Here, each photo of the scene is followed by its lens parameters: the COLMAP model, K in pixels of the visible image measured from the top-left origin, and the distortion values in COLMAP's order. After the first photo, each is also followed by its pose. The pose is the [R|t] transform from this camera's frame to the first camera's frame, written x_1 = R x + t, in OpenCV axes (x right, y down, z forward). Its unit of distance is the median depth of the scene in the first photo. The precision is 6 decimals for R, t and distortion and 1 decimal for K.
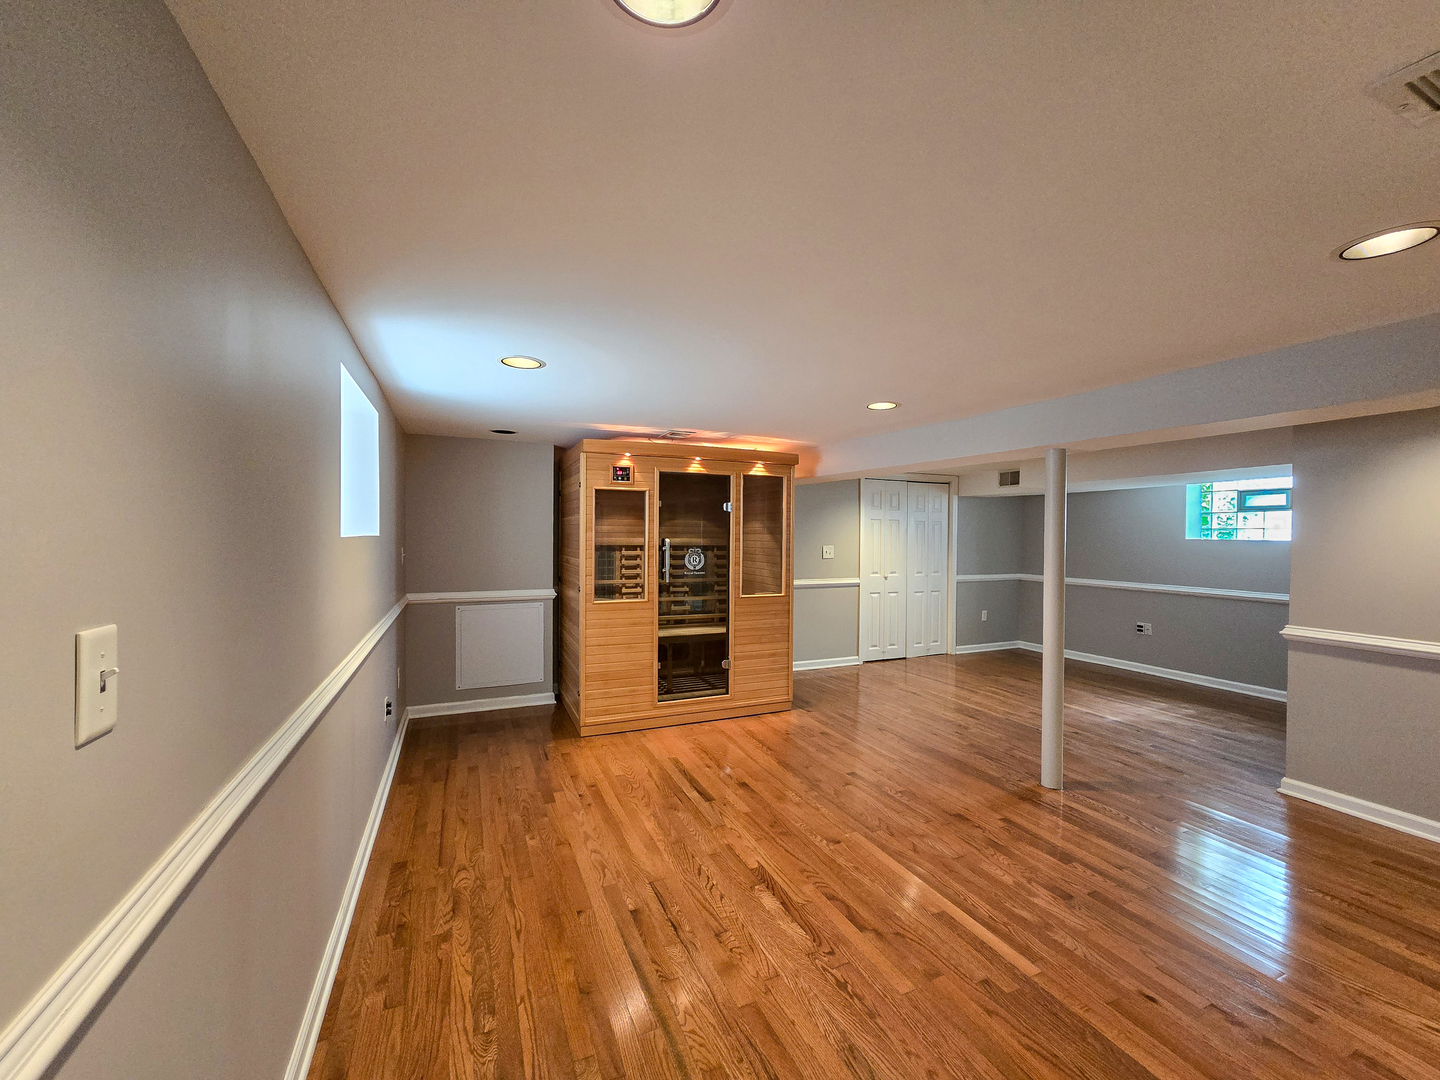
lens RADIAL K [[588.2, 0, 726.7], [0, 588.2, 540.6], [0, 0, 1]] dist [-0.000234, -0.001560]
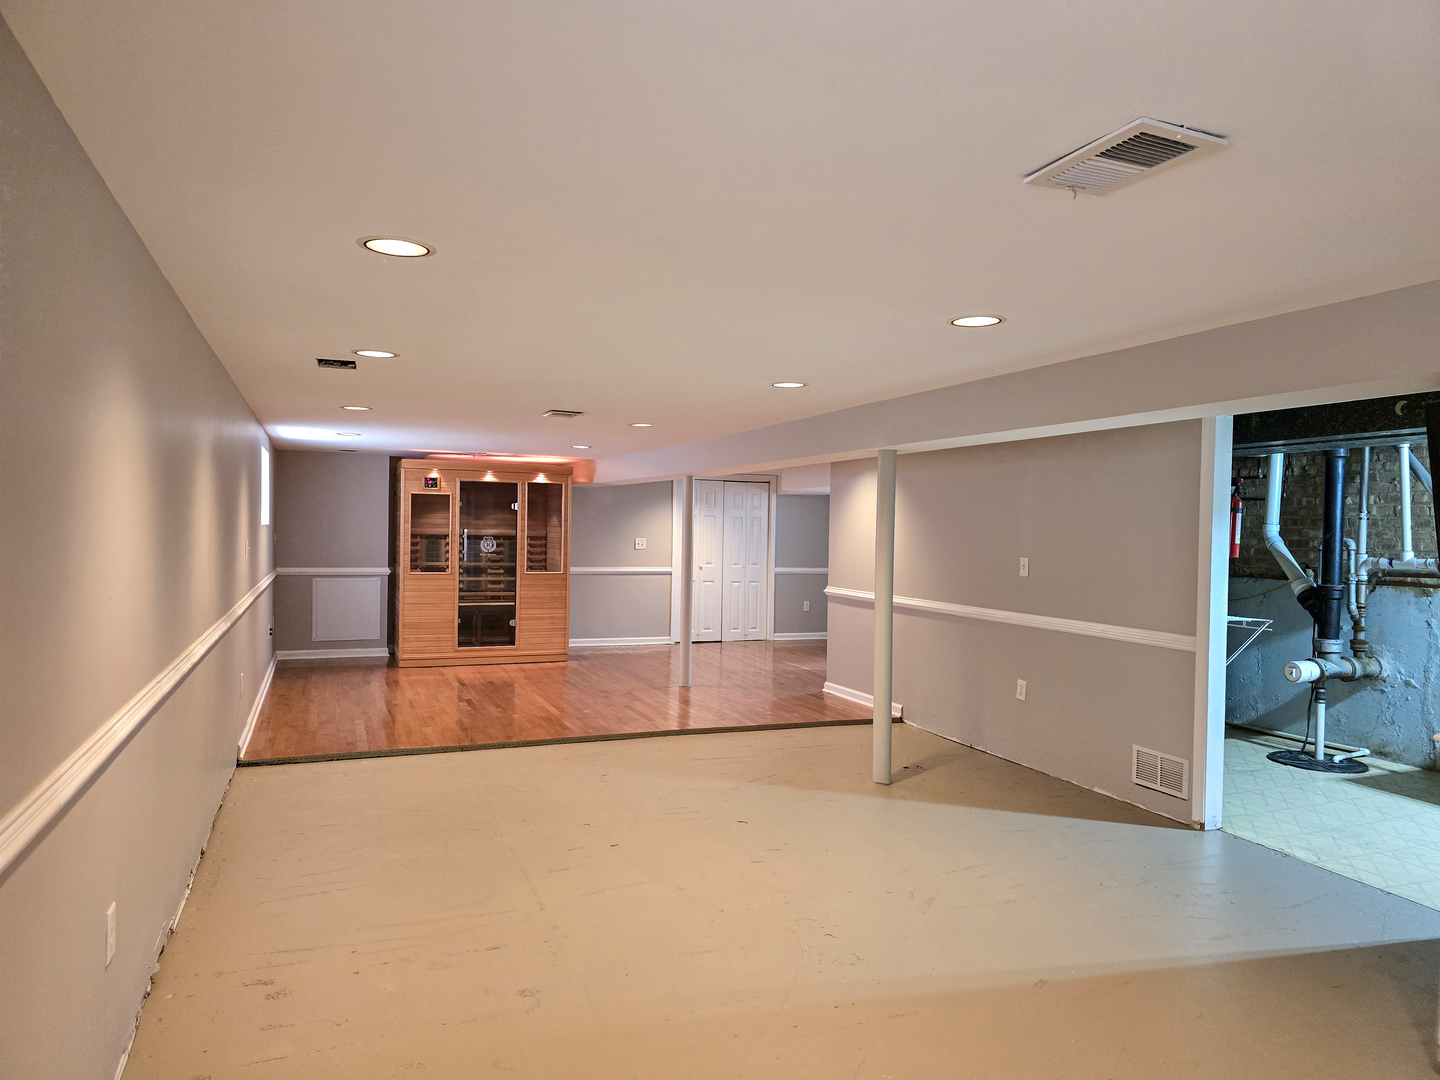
lens RADIAL K [[963.5, 0, 742.1], [0, 963.5, 546.1], [0, 0, 1]] dist [0.047862, -0.031805]
pose [[0.999752, 0.011224, -0.019251, 0.562920], [-0.011106, 0.999919, 0.006204, 0.014318], [0.019319, -0.005989, 0.999795, -1.200207]]
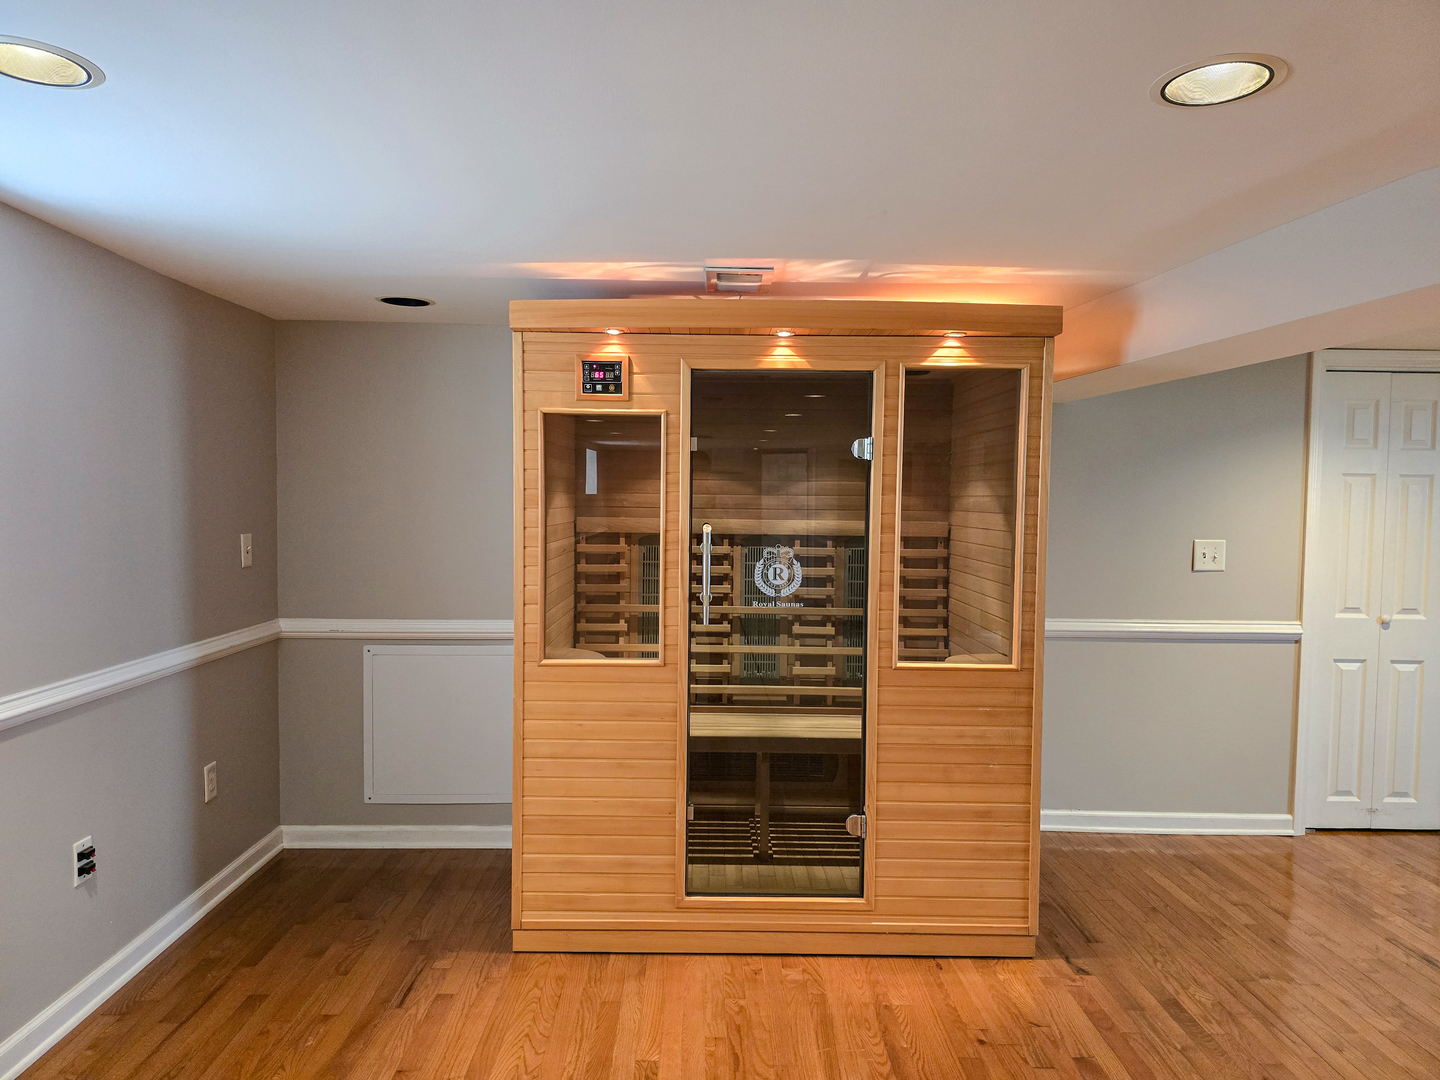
lens RADIAL K [[963.5, 0, 714.4], [0, 963.5, 544.4], [0, 0, 1]] dist [0.047862, -0.031805]
pose [[0.917593, 0.021643, -0.396931, 0.174558], [-0.008101, 0.999327, 0.035763, -0.012949], [0.397438, -0.029600, 0.917151, 0.333566]]
